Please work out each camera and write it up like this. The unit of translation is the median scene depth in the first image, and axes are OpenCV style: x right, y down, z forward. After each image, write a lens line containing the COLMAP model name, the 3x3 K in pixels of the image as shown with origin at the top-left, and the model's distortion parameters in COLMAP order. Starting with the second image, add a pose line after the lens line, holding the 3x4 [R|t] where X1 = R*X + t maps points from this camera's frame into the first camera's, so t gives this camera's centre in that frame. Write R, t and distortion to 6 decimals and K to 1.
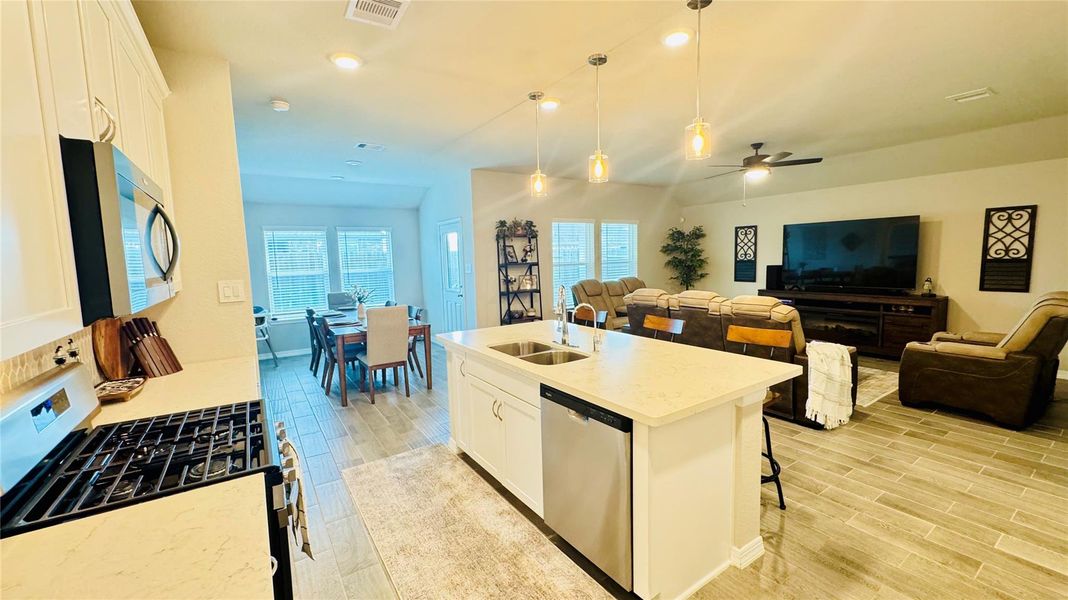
lens RADIAL K [[427.6, 0, 533.1], [0, 427.6, 300.7], [0, 0, 1]] dist [-0.004862, 0.000382]
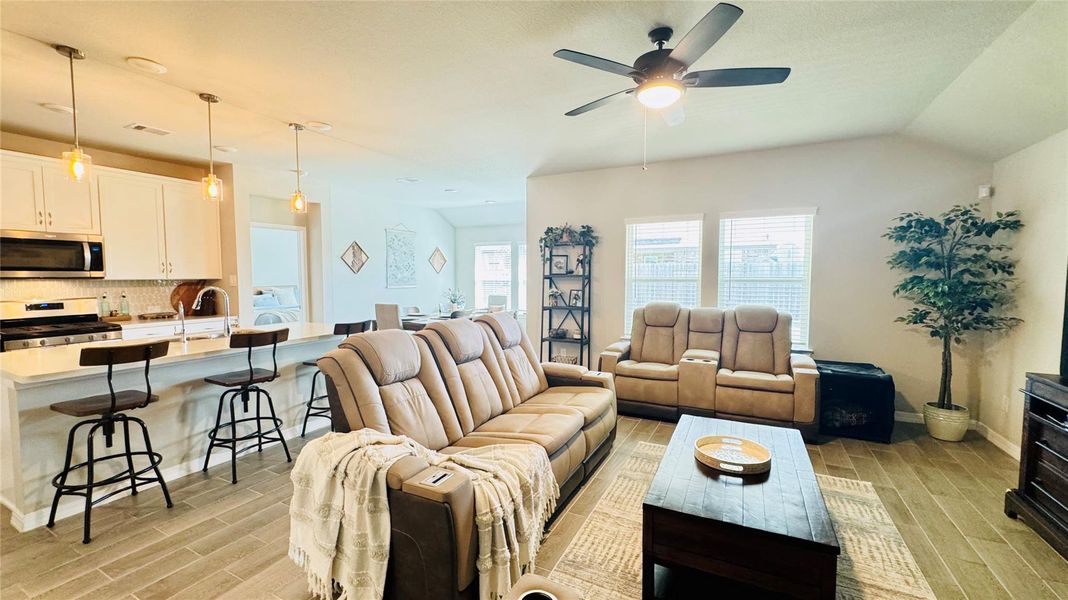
lens RADIAL K [[427.6, 0, 533.1], [0, 427.6, 300.7], [0, 0, 1]] dist [-0.004862, 0.000382]
pose [[0.483608, 0.082143, -0.871422, 0.782817], [-0.104379, 0.993894, 0.035761, -0.068059], [0.869039, 0.073664, 0.489229, 0.589838]]
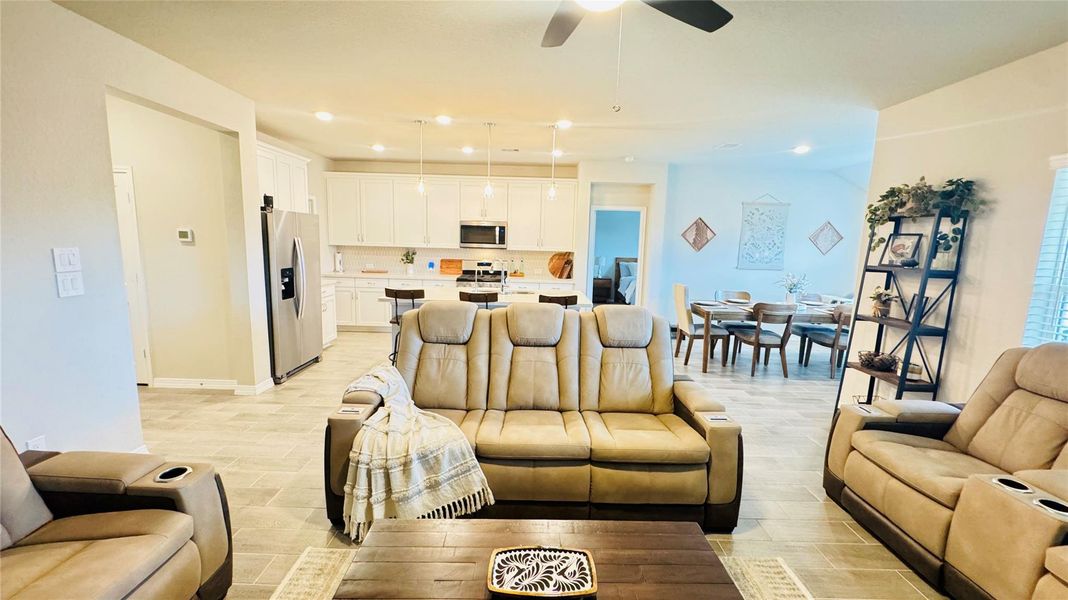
lens RADIAL K [[427.6, 0, 533.1], [0, 427.6, 300.7], [0, 0, 1]] dist [-0.004862, 0.000382]
pose [[-0.552631, 0.131827, -0.822934, 0.722691], [-0.097669, 0.970363, 0.221033, -0.134426], [0.827683, 0.202525, -0.523378, 1.023705]]
